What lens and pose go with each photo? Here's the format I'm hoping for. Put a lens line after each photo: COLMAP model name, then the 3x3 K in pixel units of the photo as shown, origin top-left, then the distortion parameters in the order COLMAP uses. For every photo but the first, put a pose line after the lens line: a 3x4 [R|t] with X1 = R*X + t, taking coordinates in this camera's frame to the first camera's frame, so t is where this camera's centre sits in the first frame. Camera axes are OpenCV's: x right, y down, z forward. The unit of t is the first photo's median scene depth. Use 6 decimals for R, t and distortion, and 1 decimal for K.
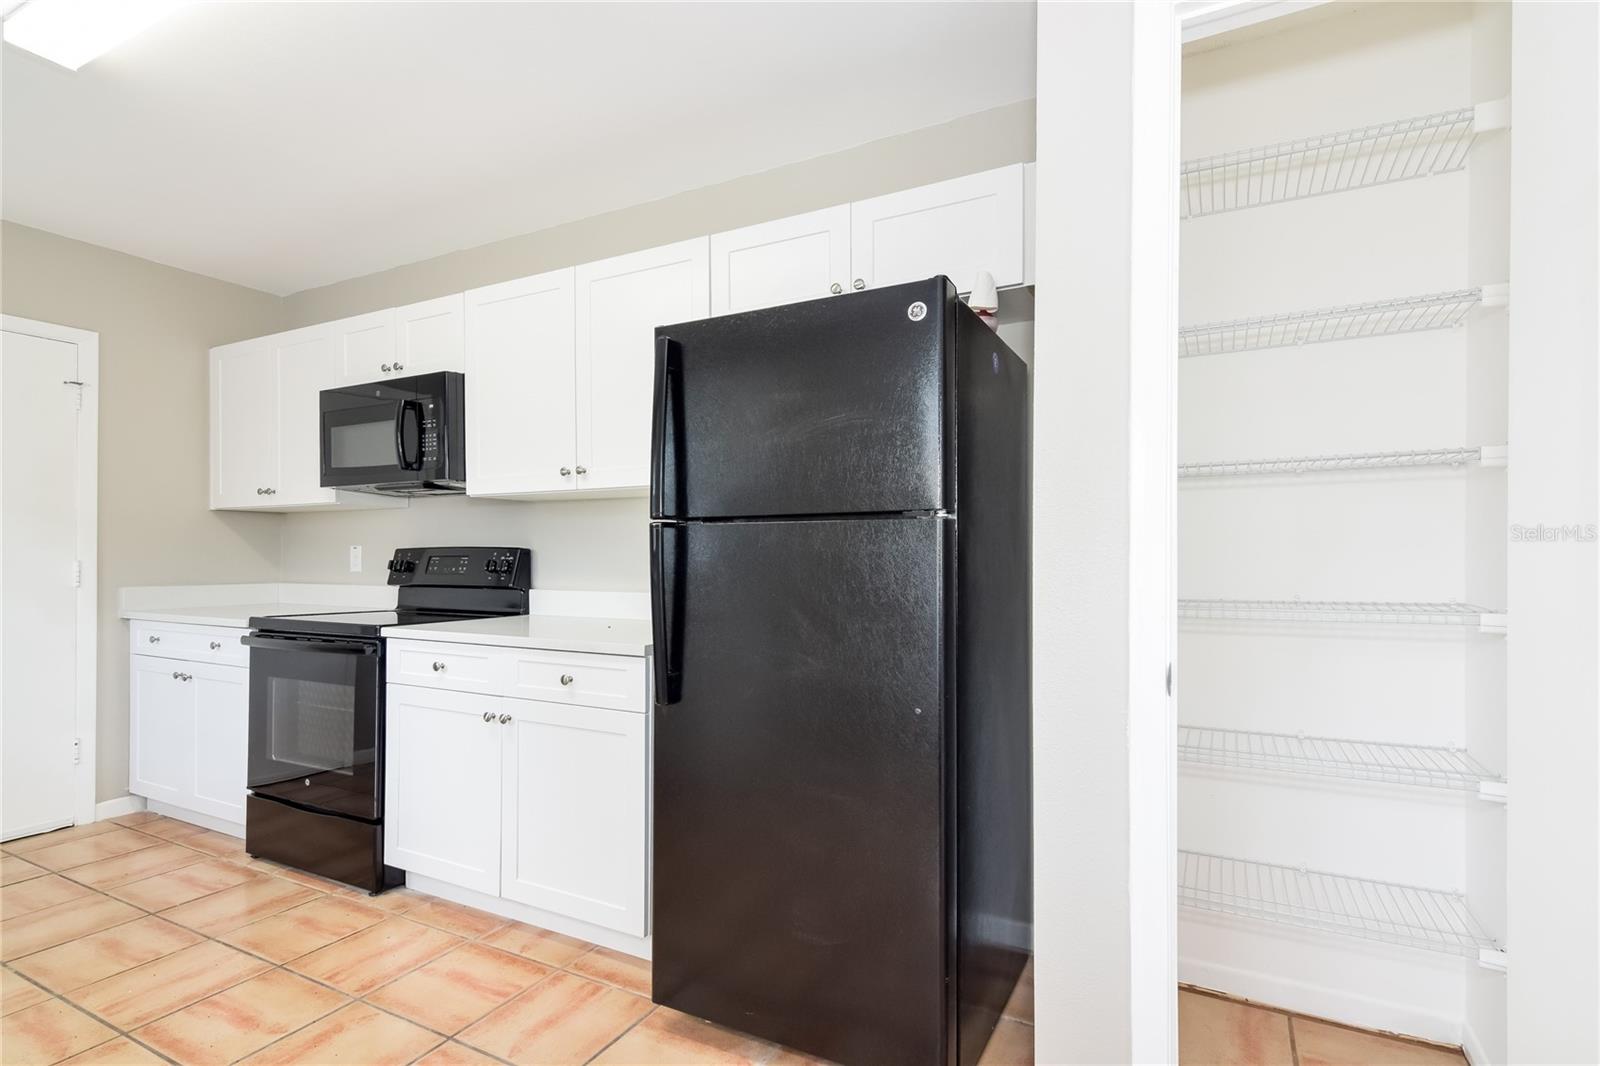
lens RADIAL K [[779.3, 0, 808.2], [0, 779.3, 550.7], [0, 0, 1]] dist [0.003264, -0.000328]
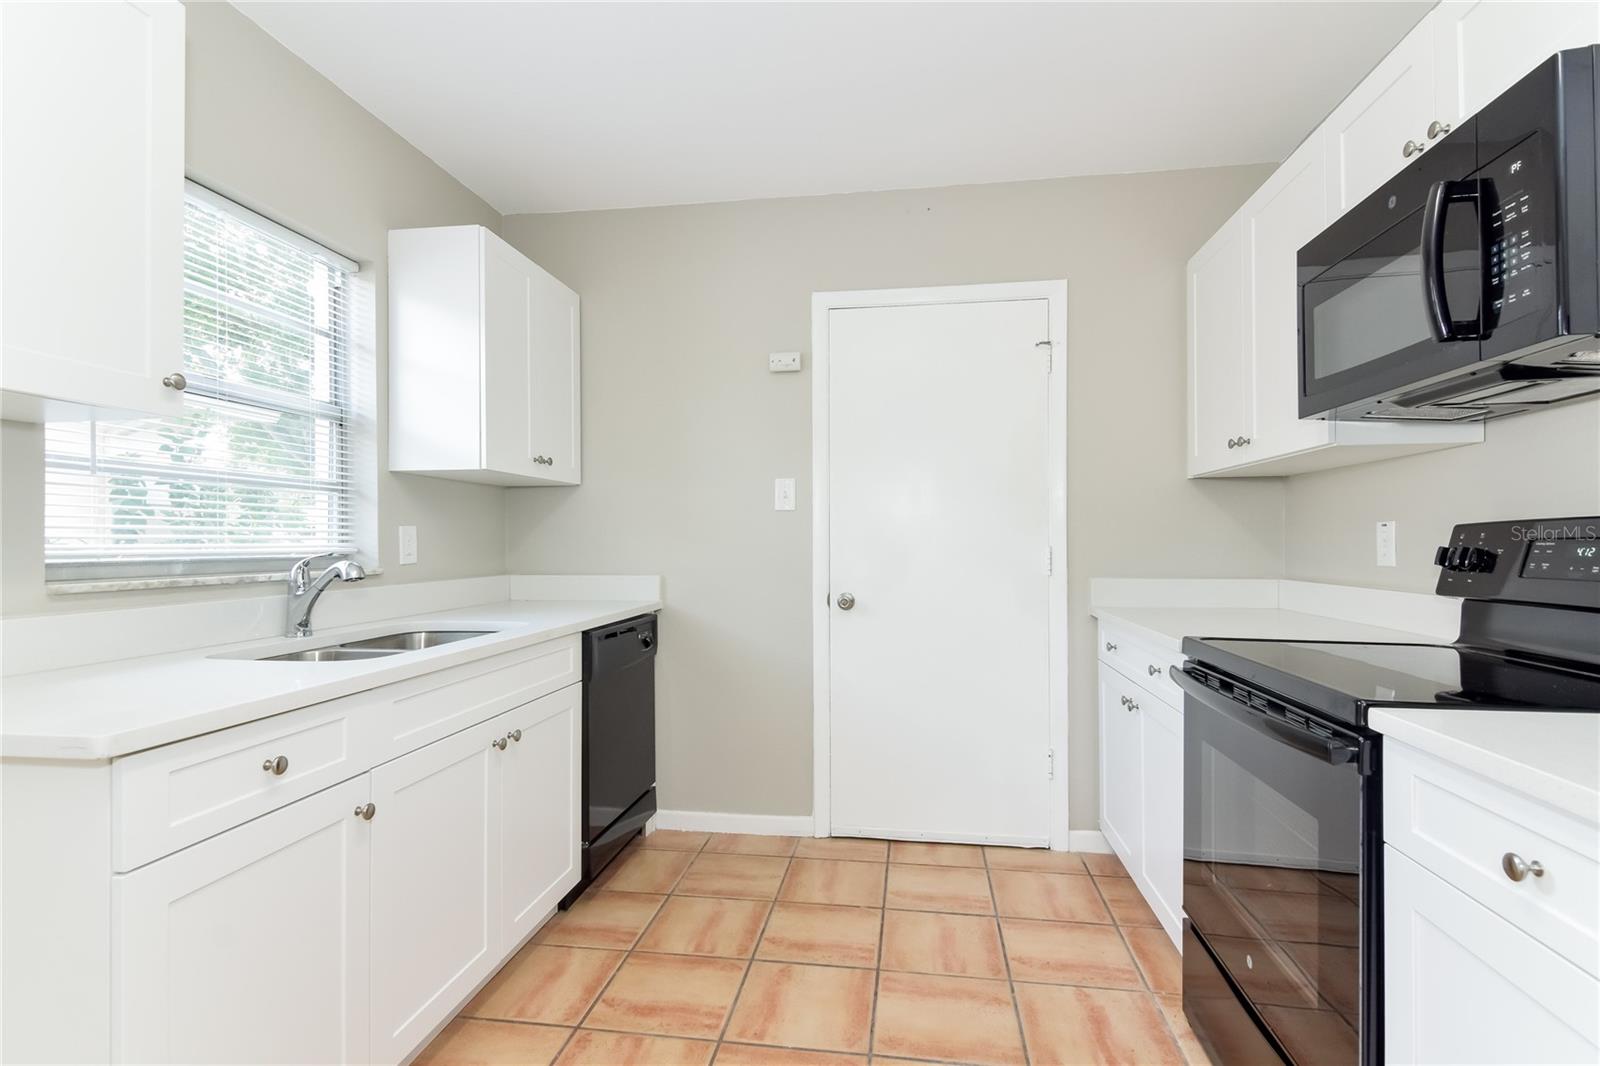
lens RADIAL K [[801.5, 0, 800.0], [0, 801.5, 533.0], [0, 0, 1]] dist [0.001325, -0.000505]
pose [[0.340801, -0.010481, -0.940077, -0.193609], [0.006585, 0.999940, -0.008761, 0.005251], [0.940112, -0.003205, 0.340849, 0.445166]]
